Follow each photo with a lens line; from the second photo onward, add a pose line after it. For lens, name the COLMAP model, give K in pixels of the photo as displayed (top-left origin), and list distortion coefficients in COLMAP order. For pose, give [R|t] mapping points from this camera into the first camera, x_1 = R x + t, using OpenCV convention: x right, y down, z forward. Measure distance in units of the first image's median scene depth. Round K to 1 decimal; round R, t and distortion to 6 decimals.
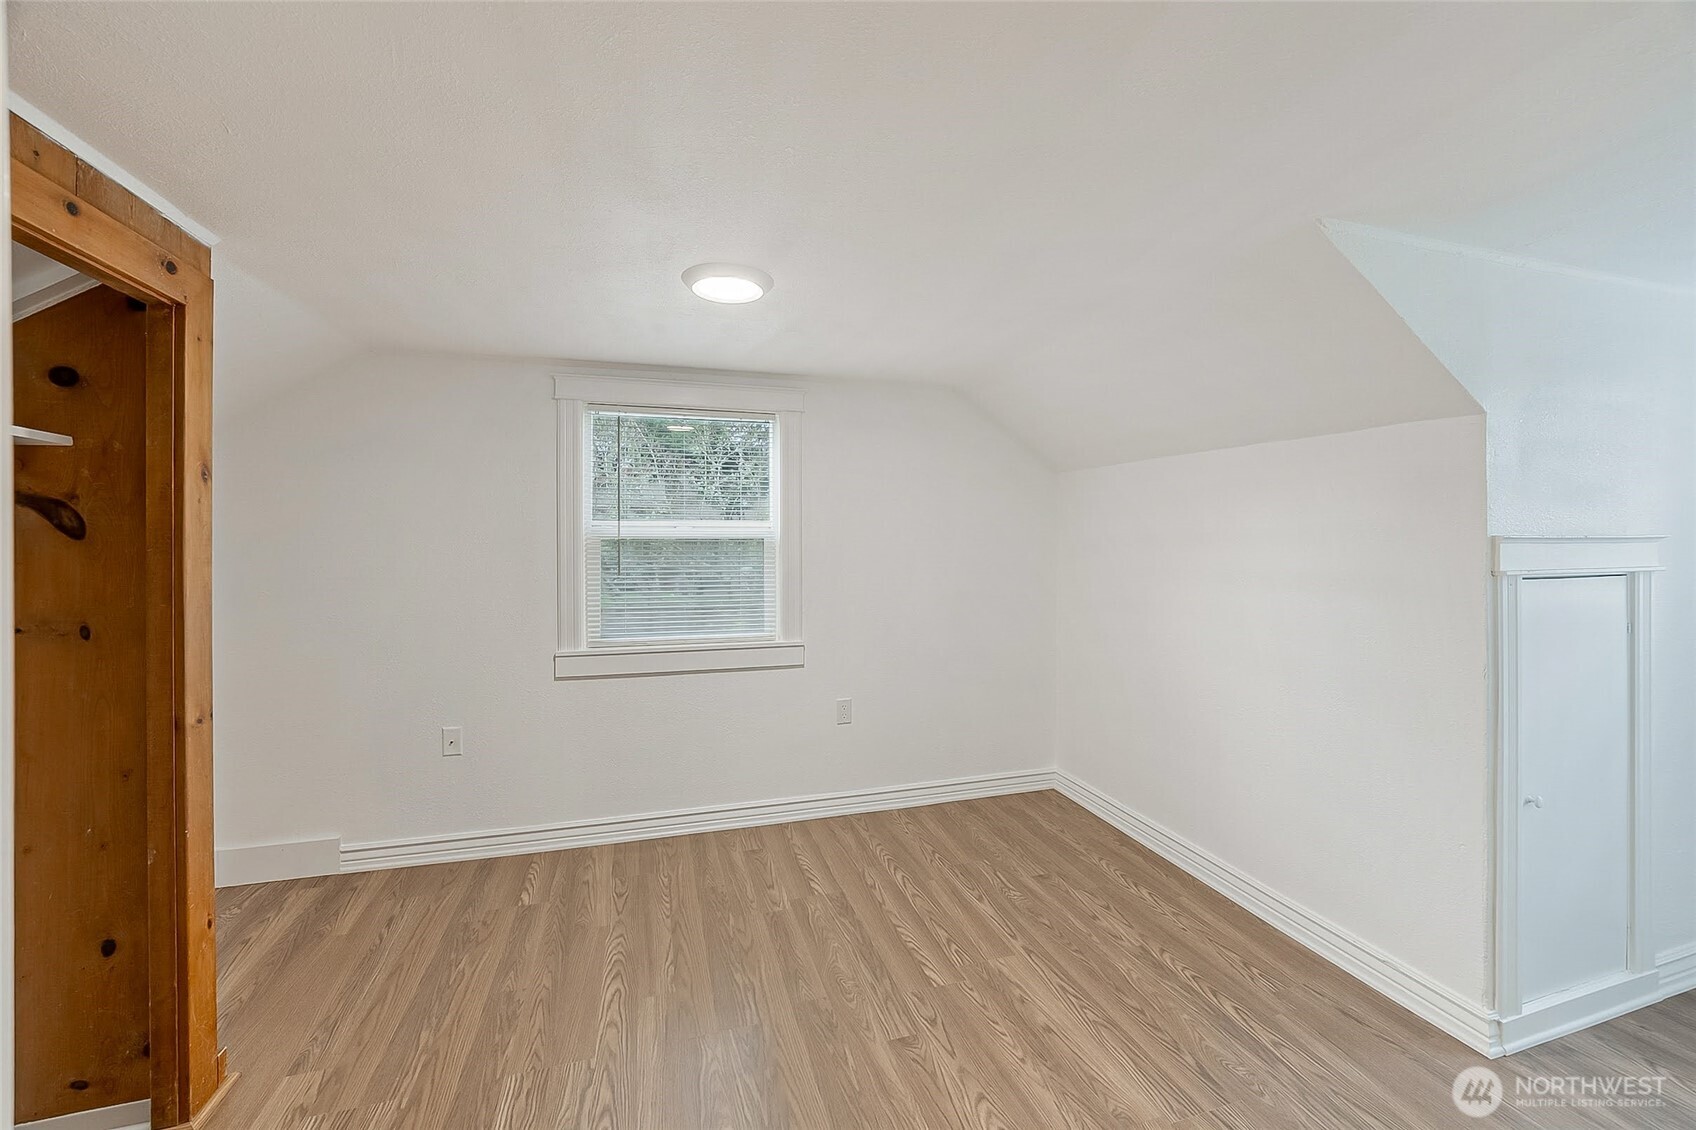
lens RADIAL K [[660.6, 0, 846.0], [0, 660.6, 558.6], [0, 0, 1]] dist [-0.030767, 0.010130]
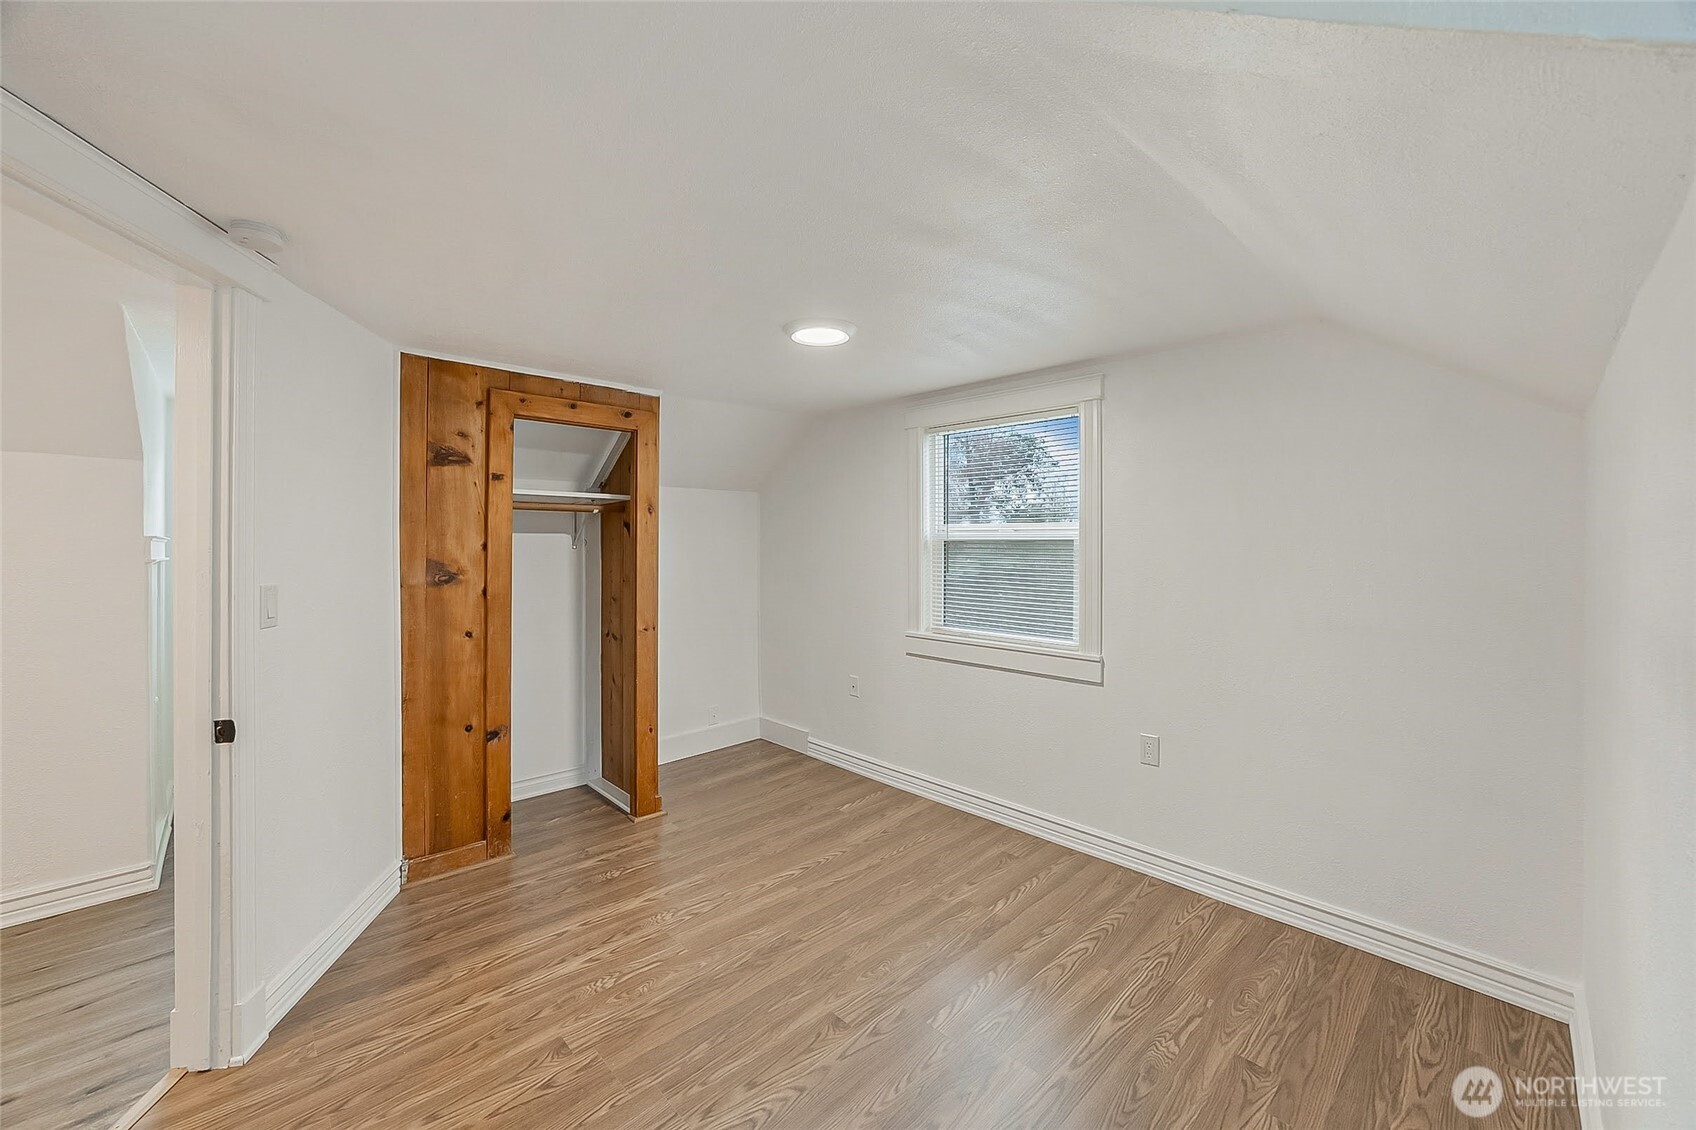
lens RADIAL K [[660.6, 0, 846.0], [0, 660.6, 558.6], [0, 0, 1]] dist [-0.030767, 0.010130]
pose [[0.459714, 0.022321, -0.887787, 0.684594], [-0.025940, 0.999595, 0.011700, -0.008271], [0.887688, 0.017650, 0.460106, 0.353725]]
